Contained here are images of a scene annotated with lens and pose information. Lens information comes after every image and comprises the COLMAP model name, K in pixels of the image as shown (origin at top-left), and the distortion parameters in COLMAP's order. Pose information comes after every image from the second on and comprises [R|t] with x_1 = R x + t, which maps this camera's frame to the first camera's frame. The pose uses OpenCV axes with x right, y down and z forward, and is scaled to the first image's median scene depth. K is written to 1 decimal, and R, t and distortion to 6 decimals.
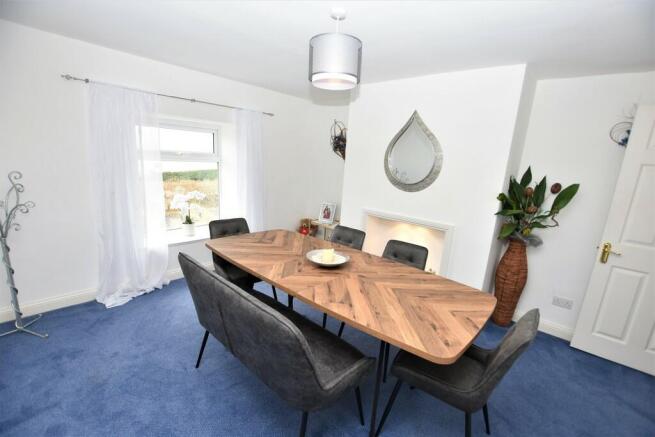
lens RADIAL K [[287.7, 0, 328.7], [0, 287.7, 224.8], [0, 0, 1]] dist [-0.000310, -0.000044]
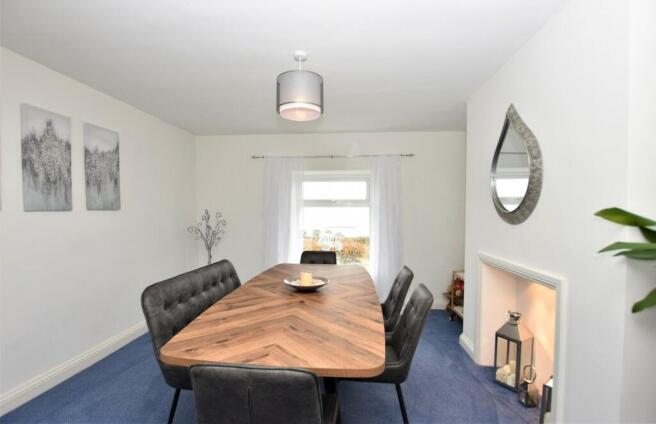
lens RADIAL K [[308.2, 0, 328.8], [0, 308.2, 223.1], [0, 0, 1]] dist [-0.001792, -0.000191]
pose [[0.602419, -0.024550, -0.797802, 1.016170], [-0.148582, 0.978607, -0.142307, 0.068153], [0.784229, 0.204268, 0.585884, 0.487709]]
